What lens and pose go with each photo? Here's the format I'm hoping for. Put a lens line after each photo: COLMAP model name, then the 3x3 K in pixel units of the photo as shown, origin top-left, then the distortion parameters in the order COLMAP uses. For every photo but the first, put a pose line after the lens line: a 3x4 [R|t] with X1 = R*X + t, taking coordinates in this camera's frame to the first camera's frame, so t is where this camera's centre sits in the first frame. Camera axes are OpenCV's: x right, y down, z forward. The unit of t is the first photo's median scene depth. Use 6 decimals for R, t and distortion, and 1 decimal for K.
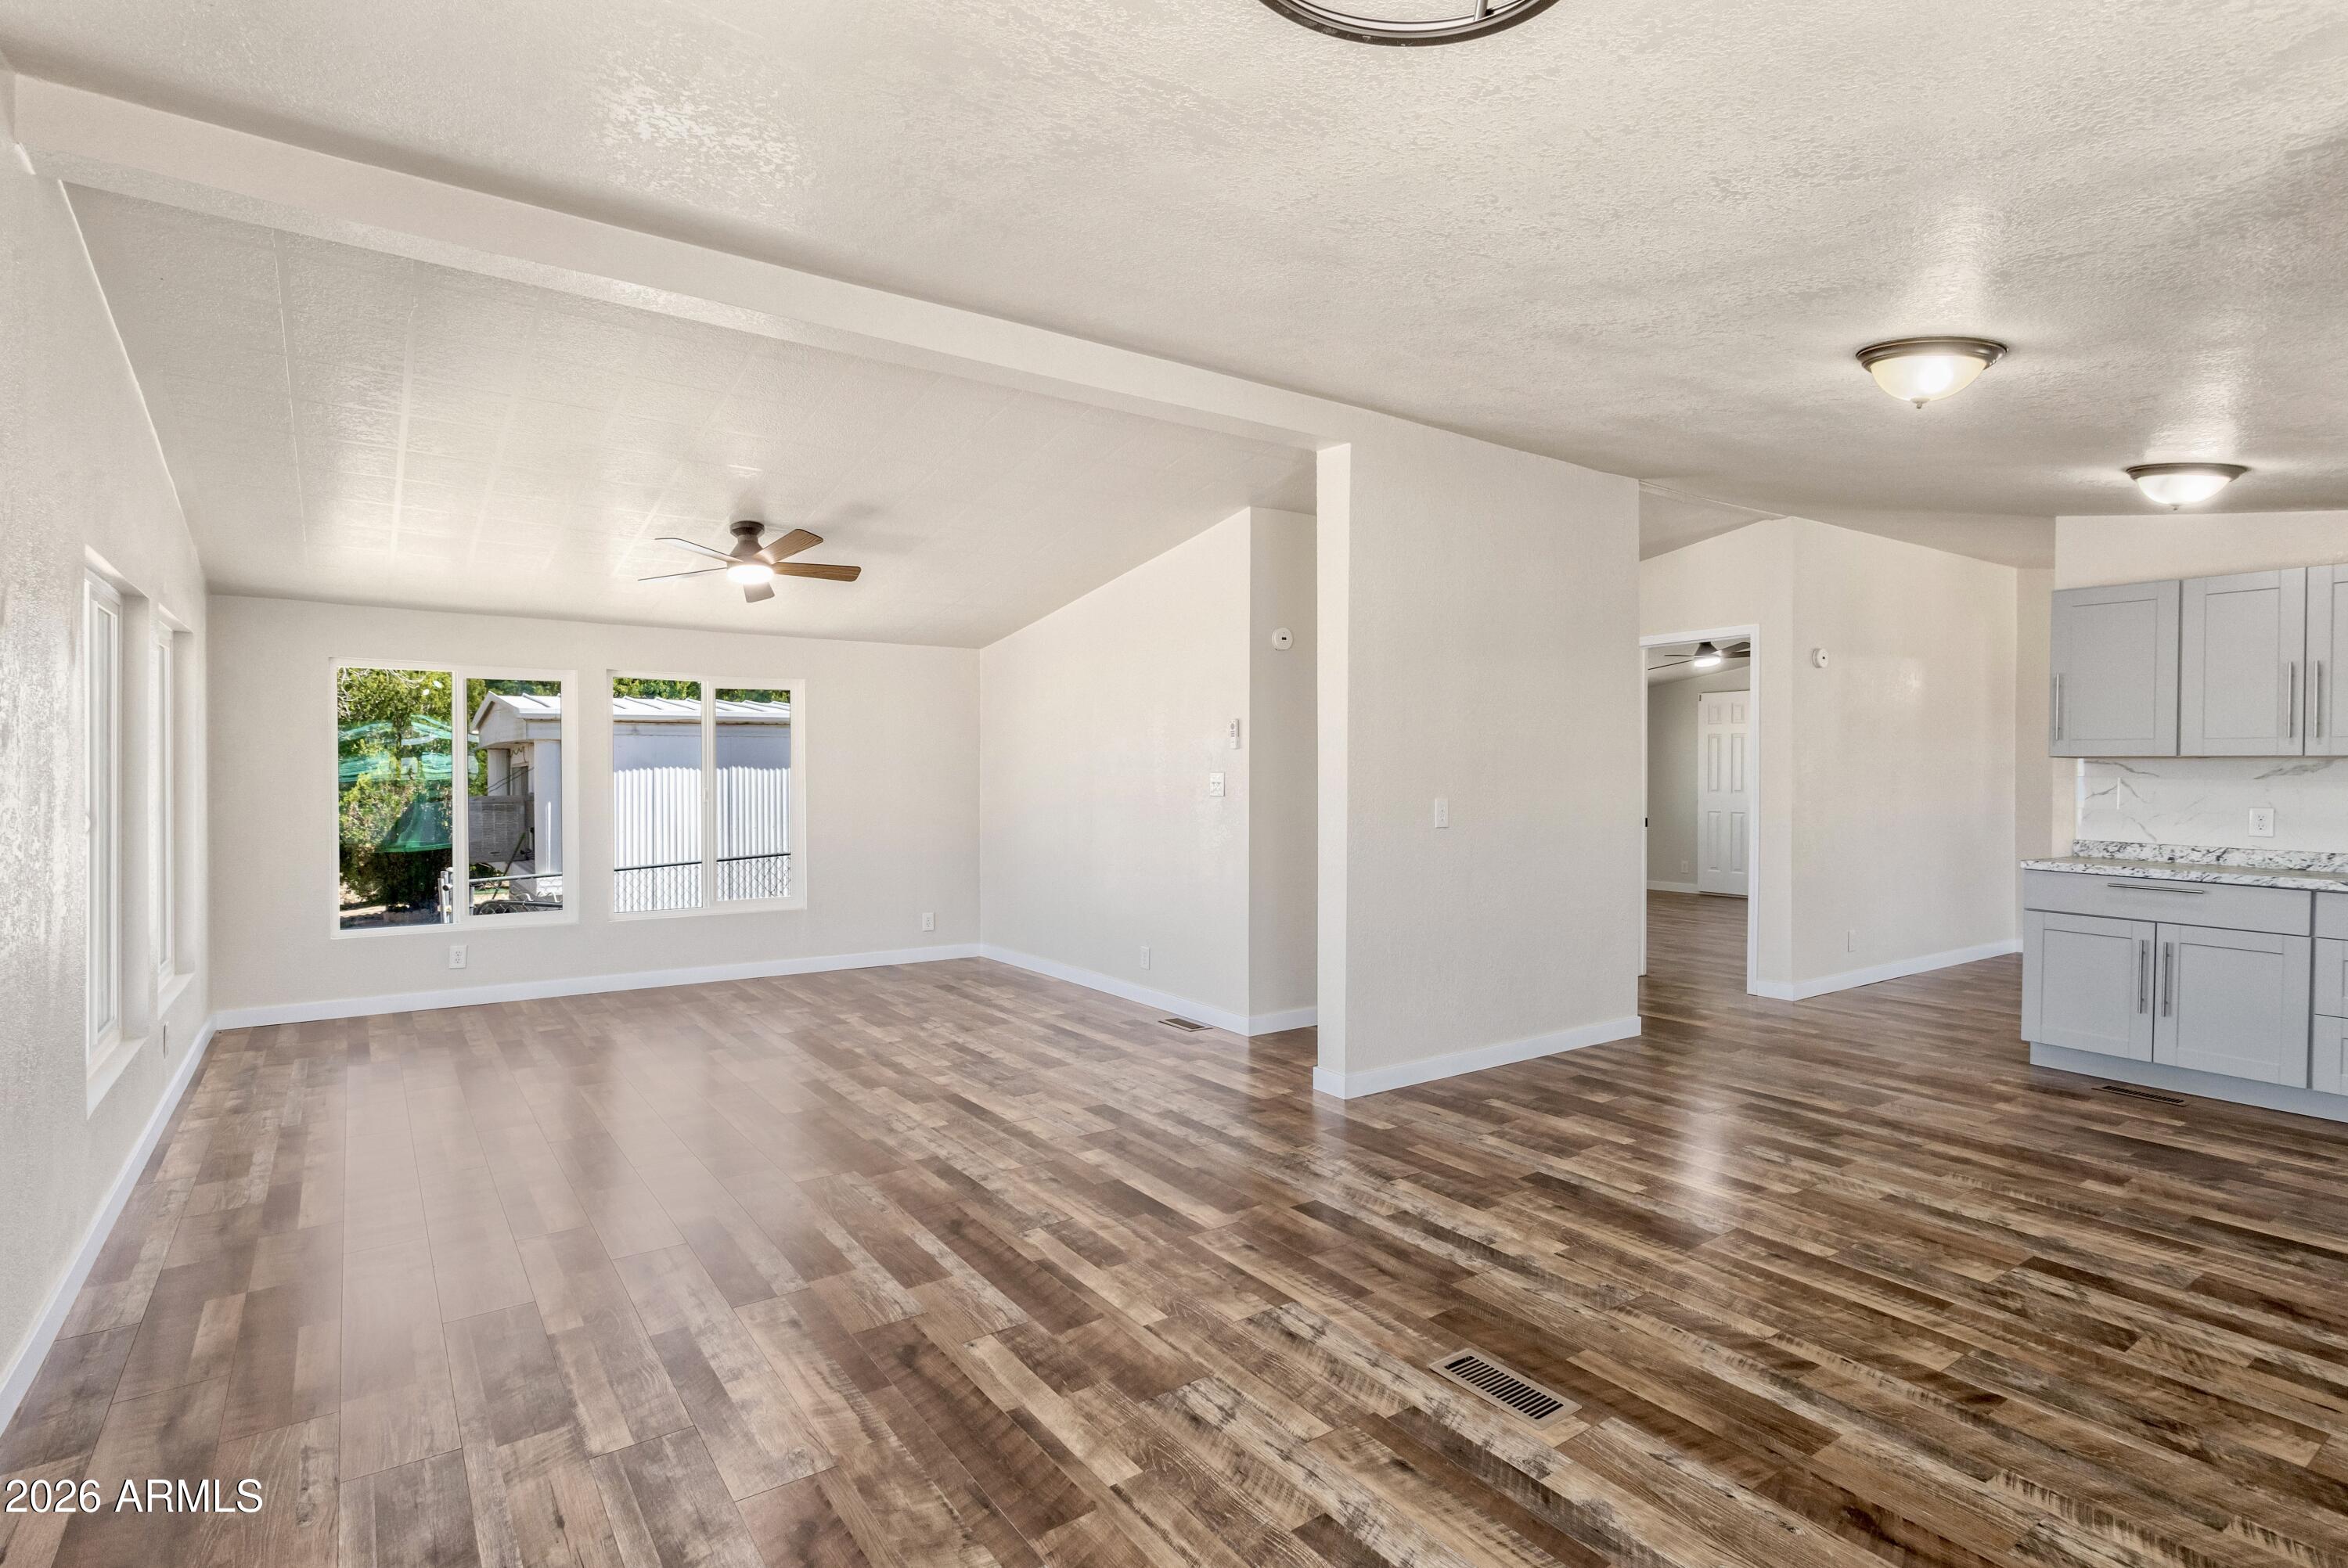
lens RADIAL K [[1153.1, 0, 1174.0], [0, 1153.1, 779.5], [0, 0, 1]] dist [0.005211, 0.000337]
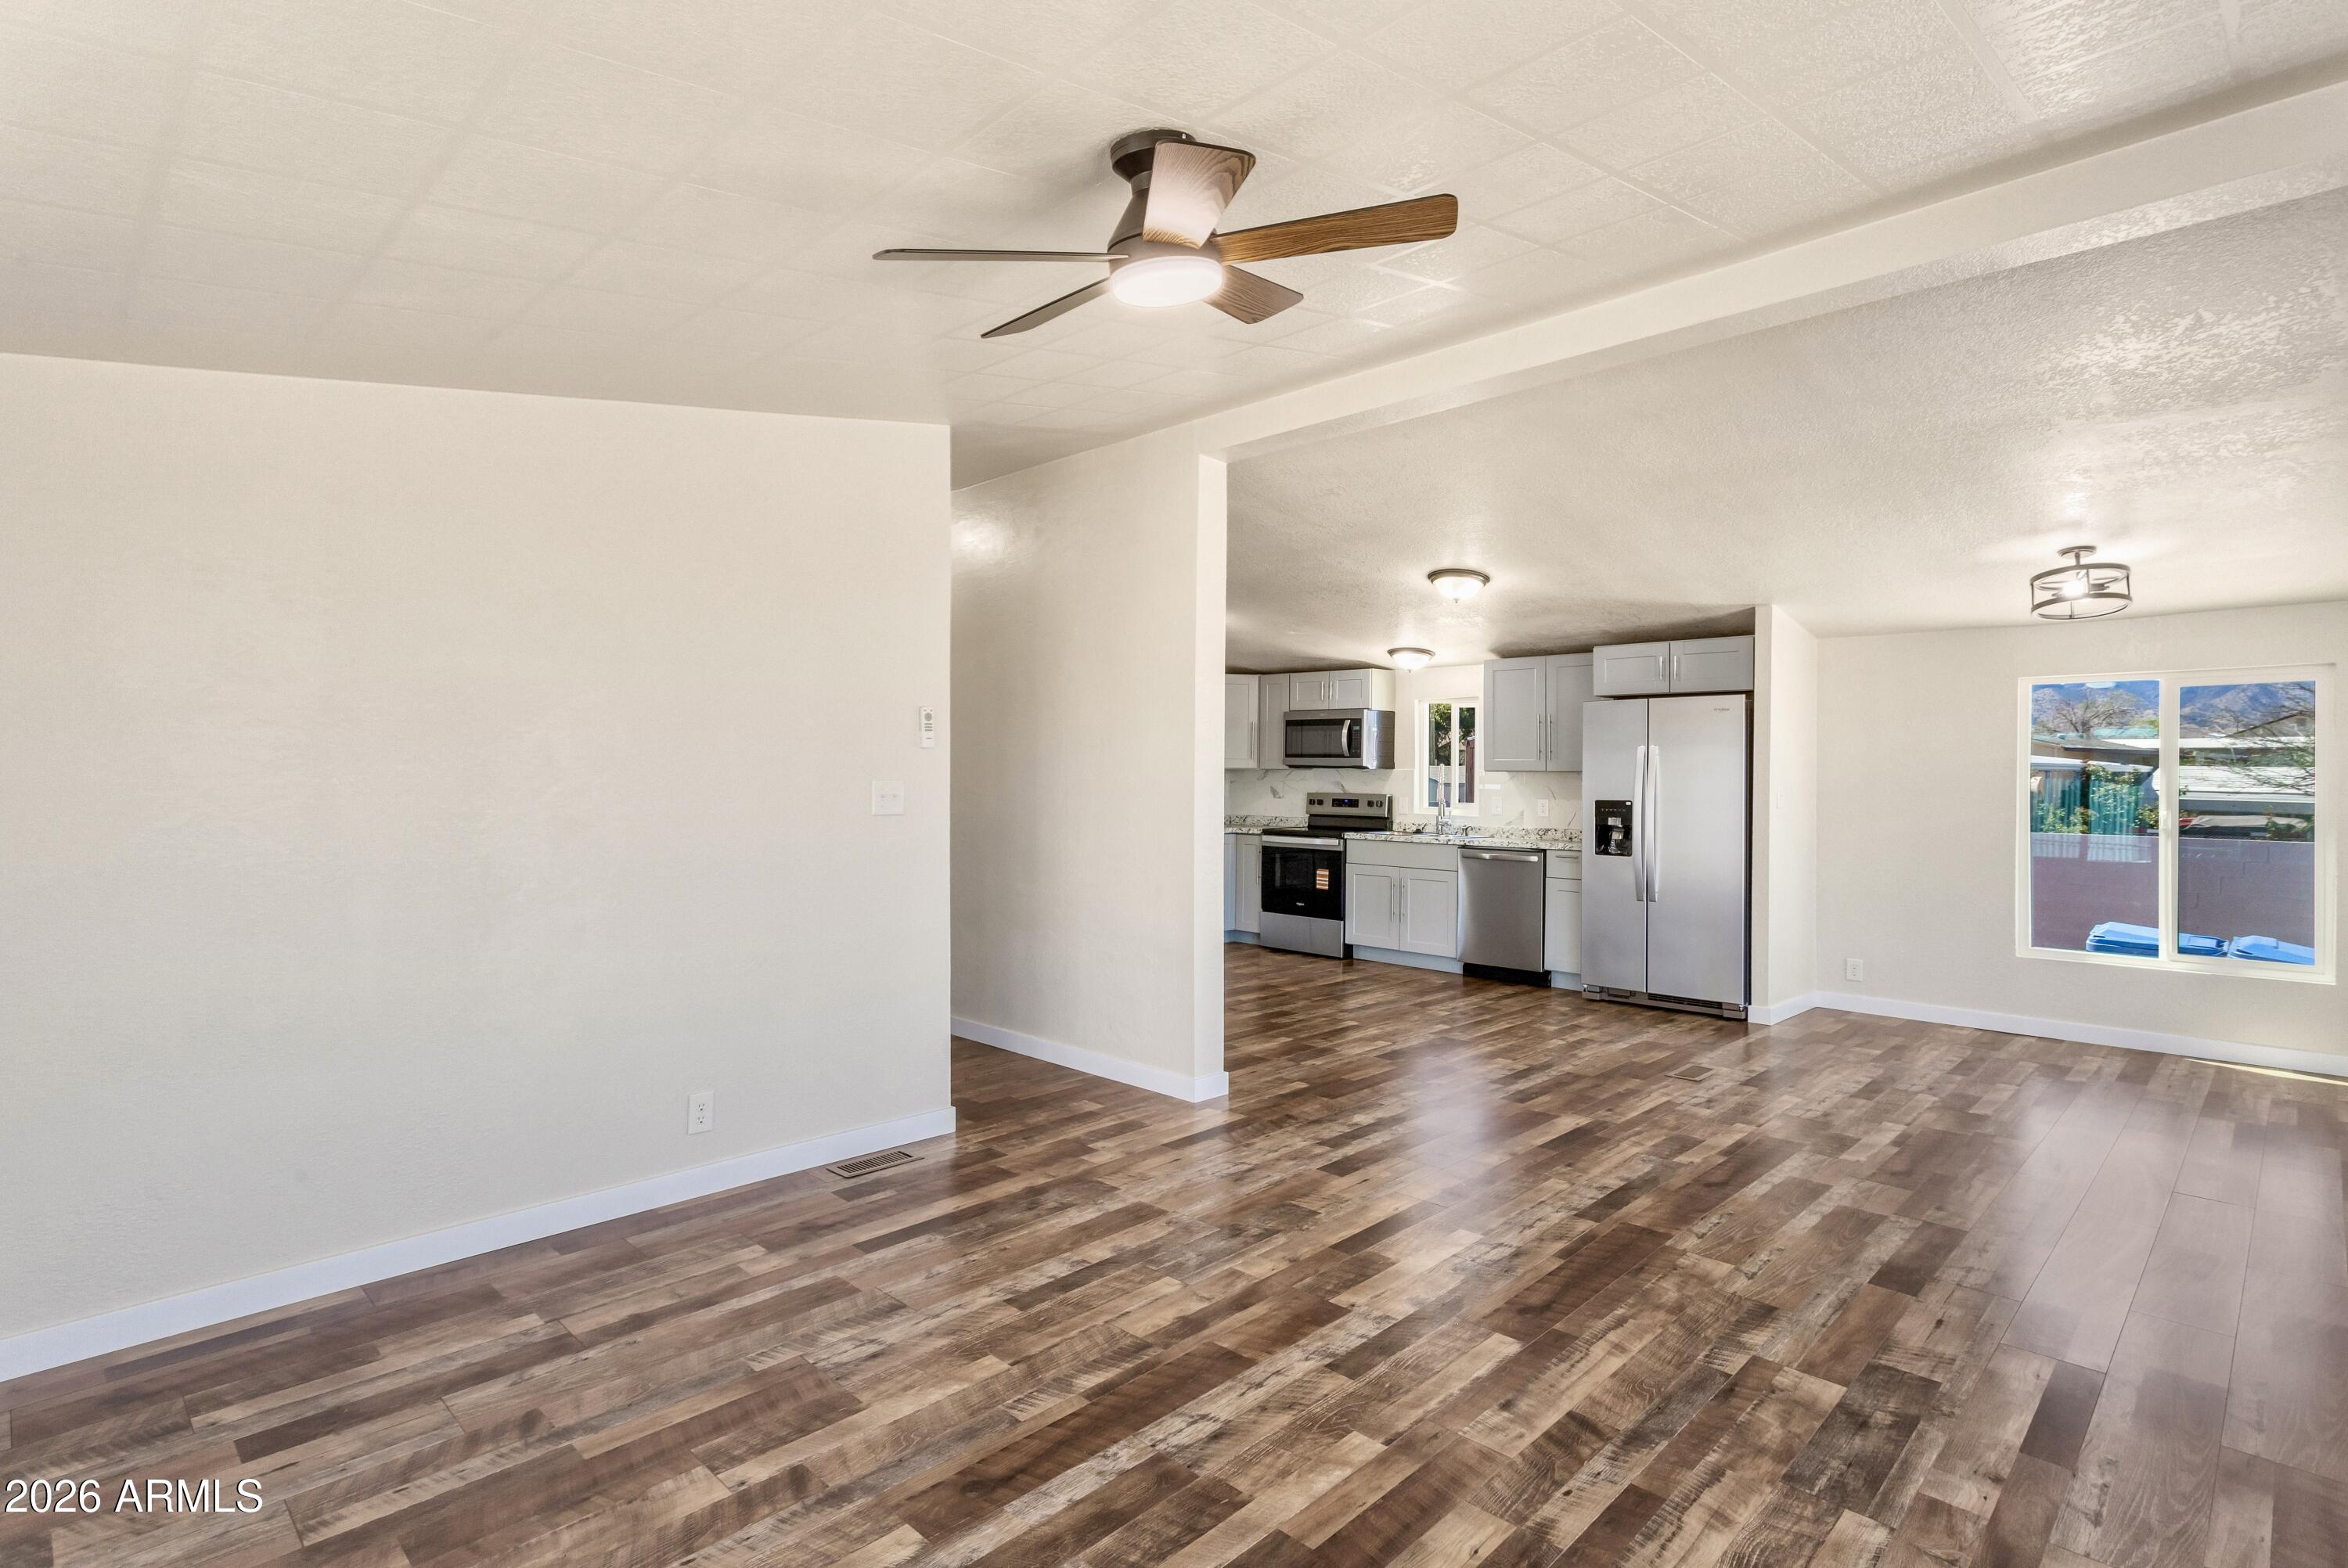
lens RADIAL K [[1153.1, 0, 1171.0], [0, 1153.1, 779.5], [0, 0, 1]] dist [0.005211, 0.000337]
pose [[-0.164485, -0.012381, 0.986302, -1.239600], [0.006792, 0.999883, 0.013684, -0.028002], [-0.986356, 0.008950, -0.164382, 1.748349]]
